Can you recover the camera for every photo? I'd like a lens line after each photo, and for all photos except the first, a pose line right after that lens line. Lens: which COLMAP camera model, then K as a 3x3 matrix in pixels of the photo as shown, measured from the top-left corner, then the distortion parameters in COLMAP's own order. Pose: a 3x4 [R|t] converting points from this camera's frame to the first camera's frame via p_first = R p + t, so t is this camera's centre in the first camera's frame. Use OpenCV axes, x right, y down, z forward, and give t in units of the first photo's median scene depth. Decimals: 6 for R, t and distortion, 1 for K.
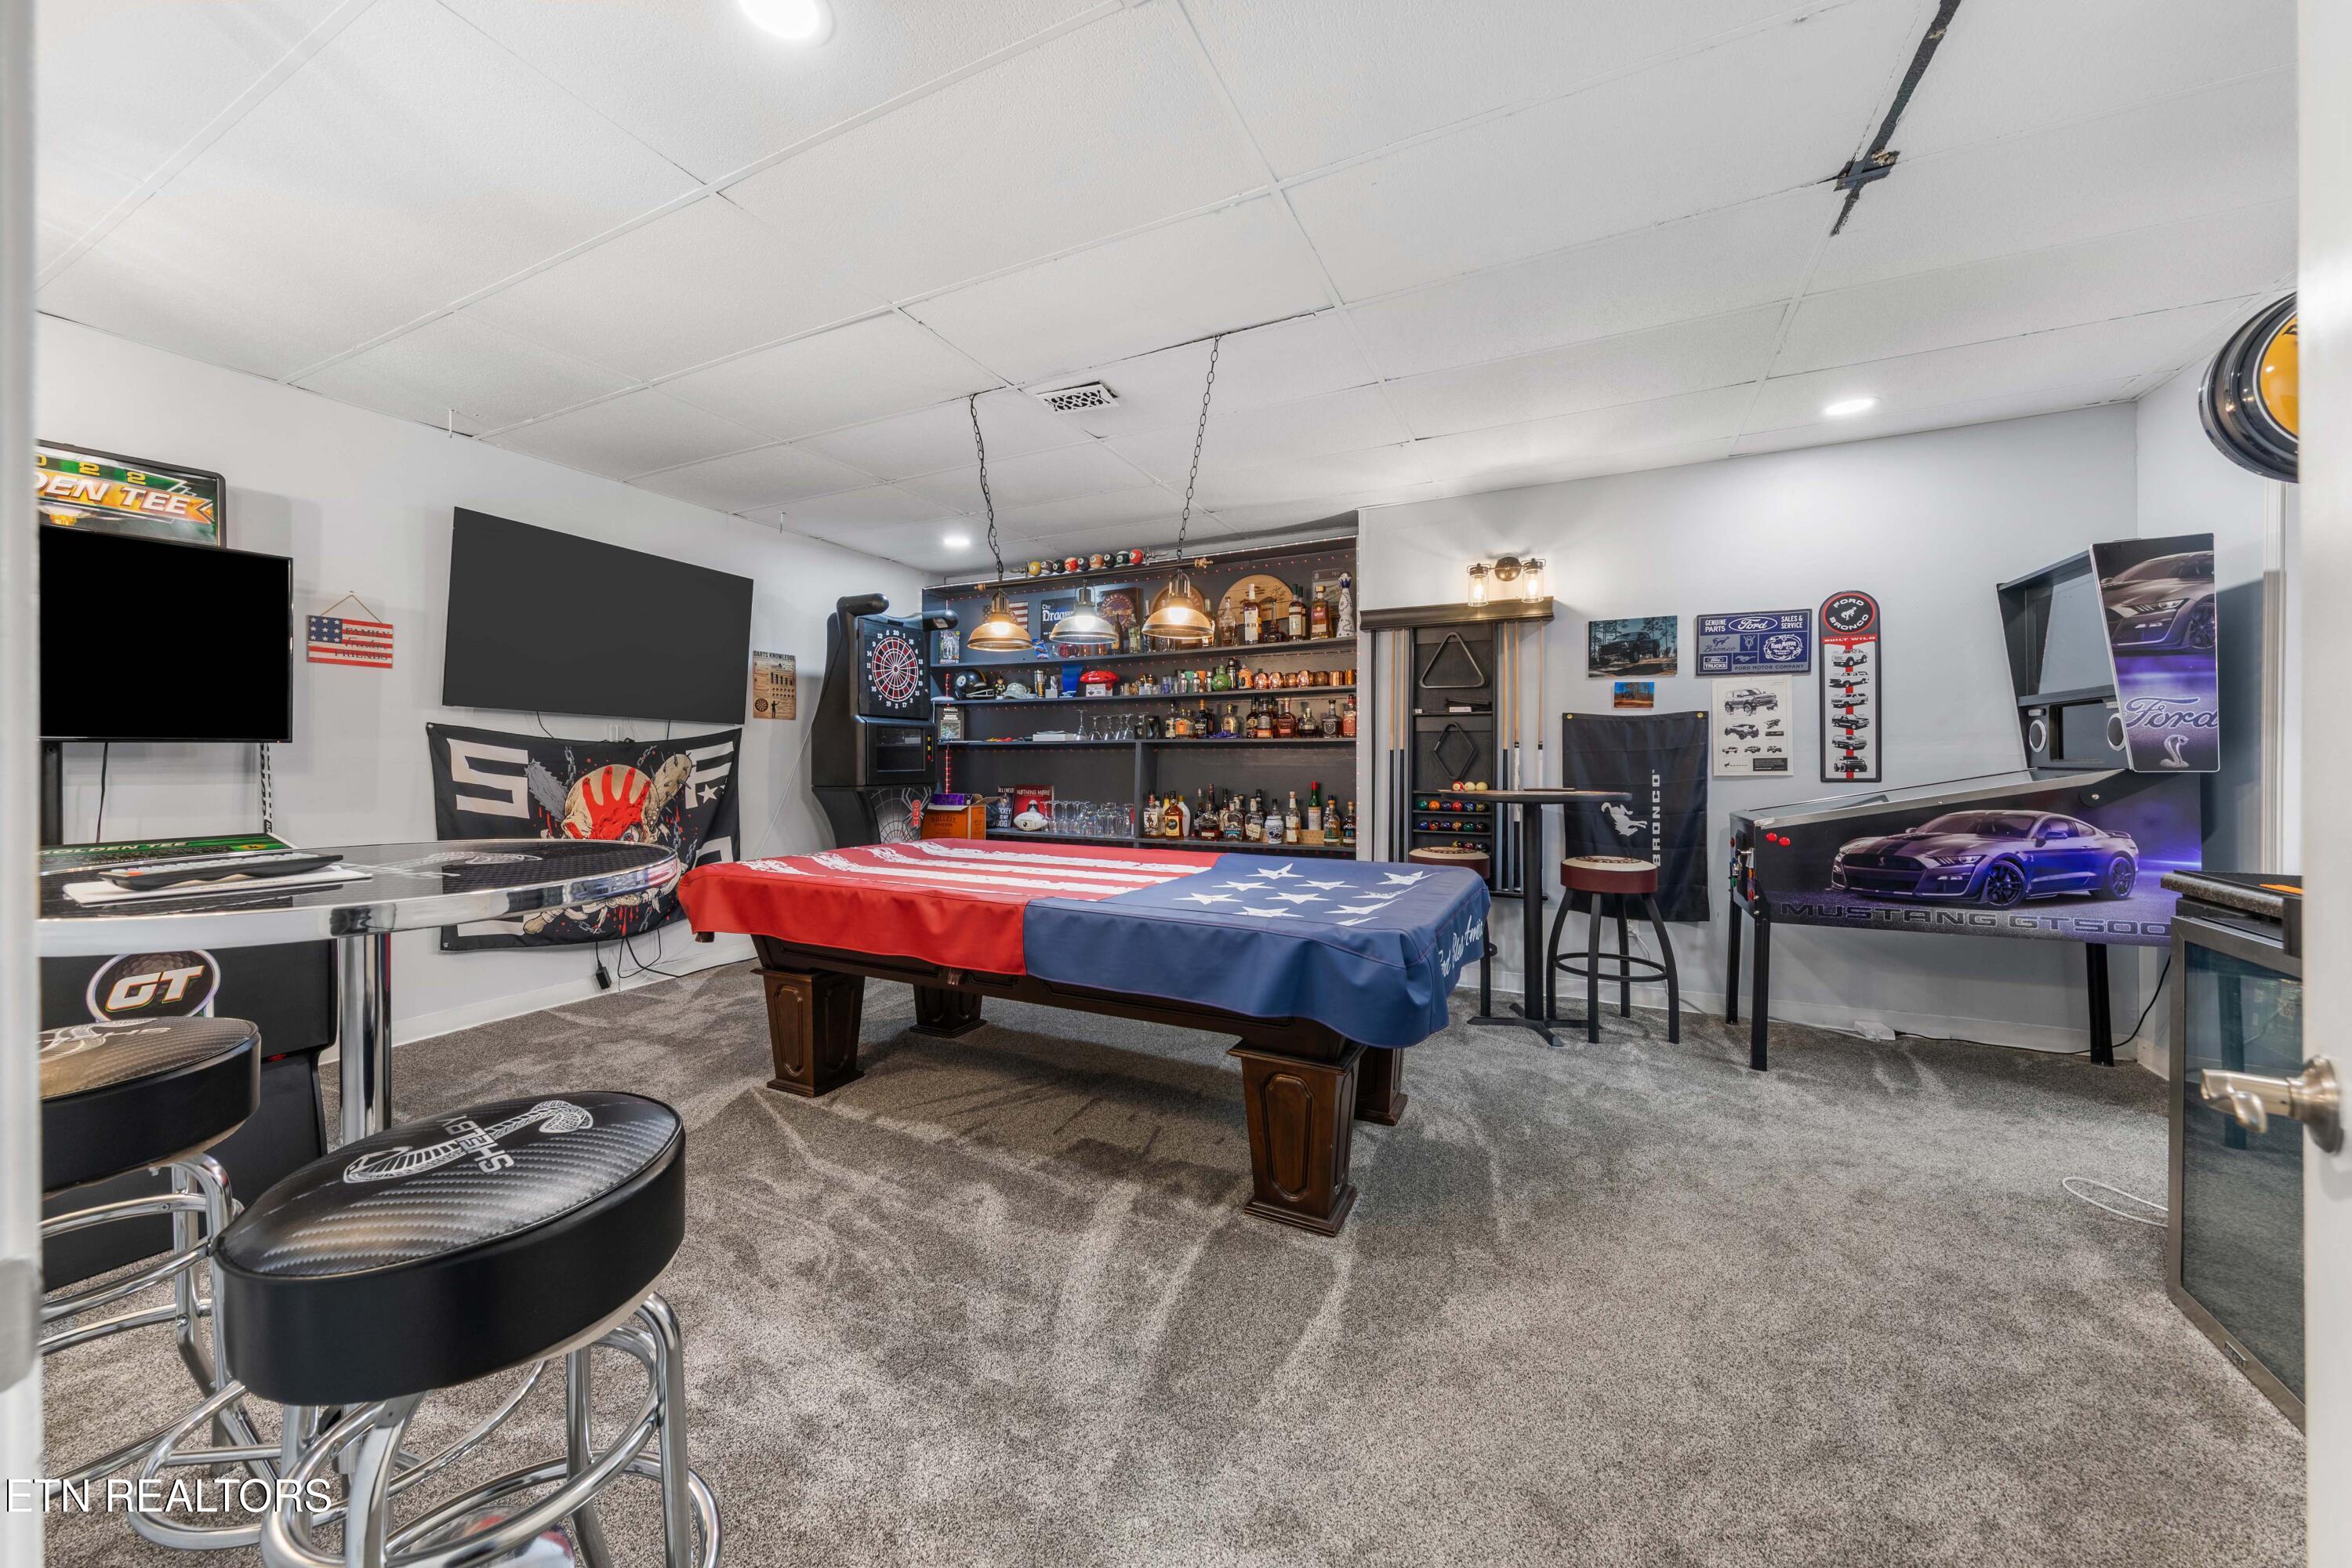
lens RADIAL K [[879.6, 0, 1171.0], [0, 879.6, 763.4], [0, 0, 1]] dist [0.000133, 0.000026]
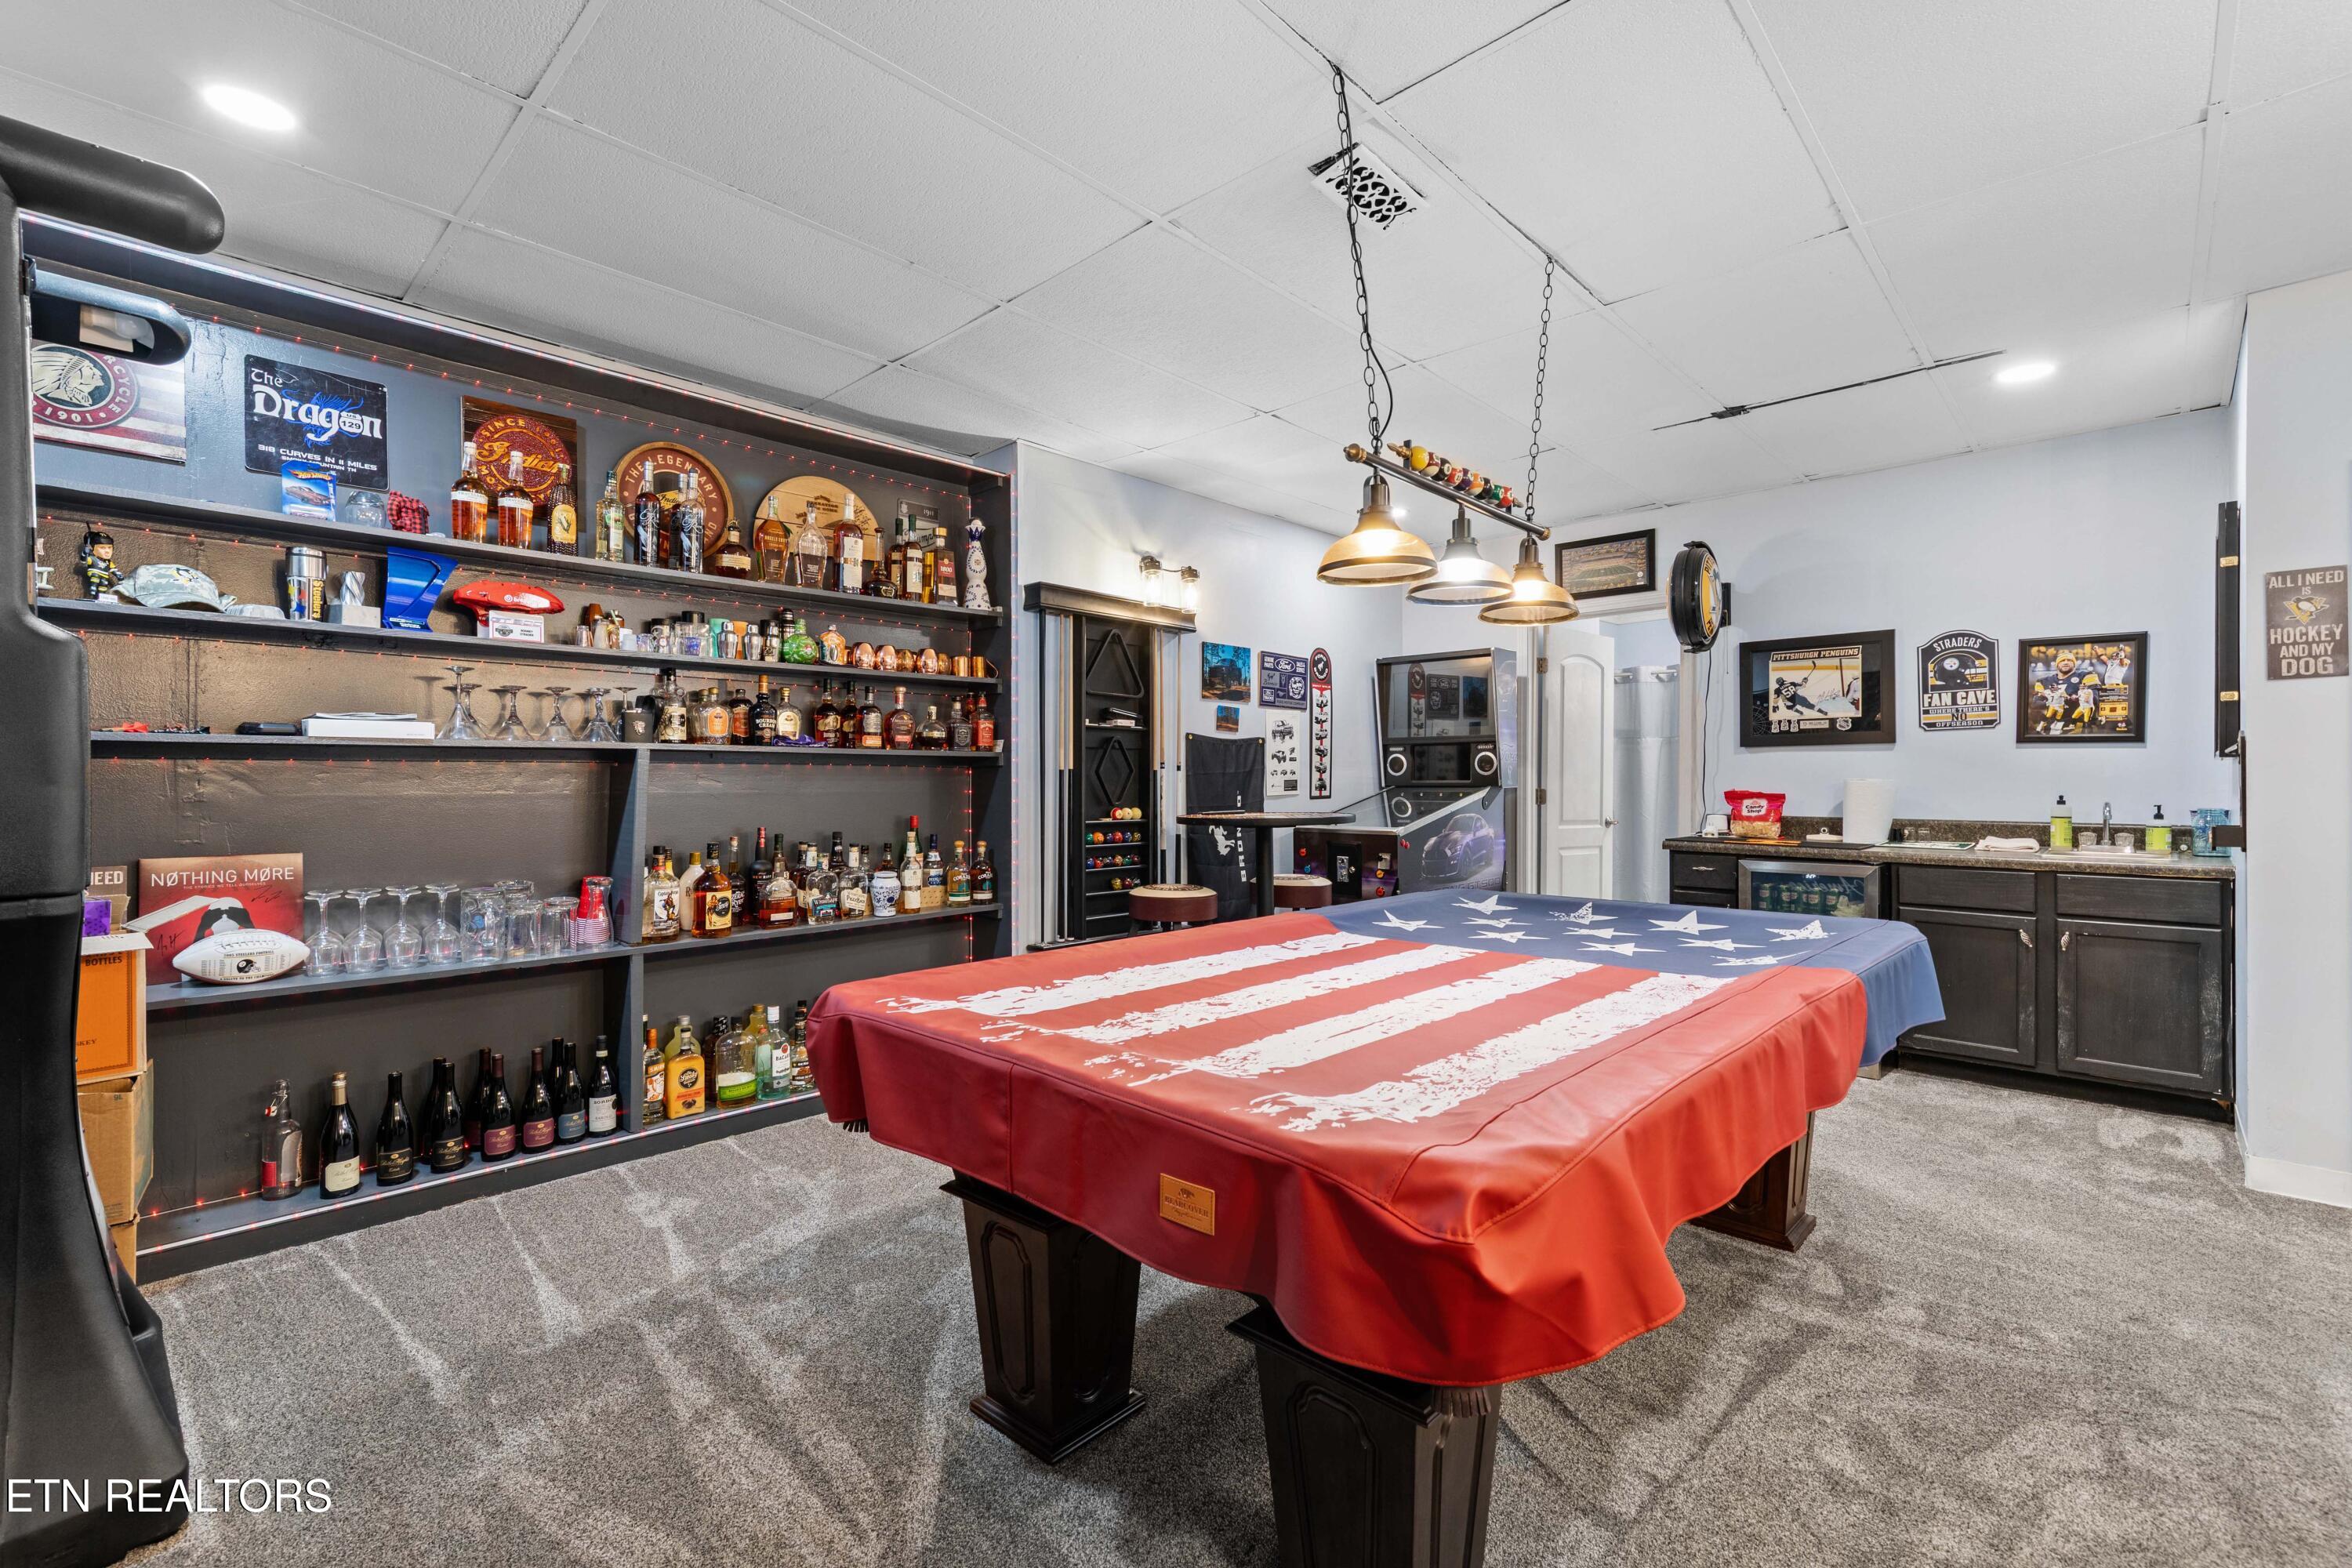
lens RADIAL K [[1010.7, 0, 1173.6], [0, 1010.7, 787.0], [0, 0, 1]] dist [0.001336, 0.000023]
pose [[0.284993, -0.006315, 0.958509, -0.636939], [0.009471, 0.999948, 0.003772, -0.002757], [-0.958483, 0.008003, 0.285038, 0.727519]]
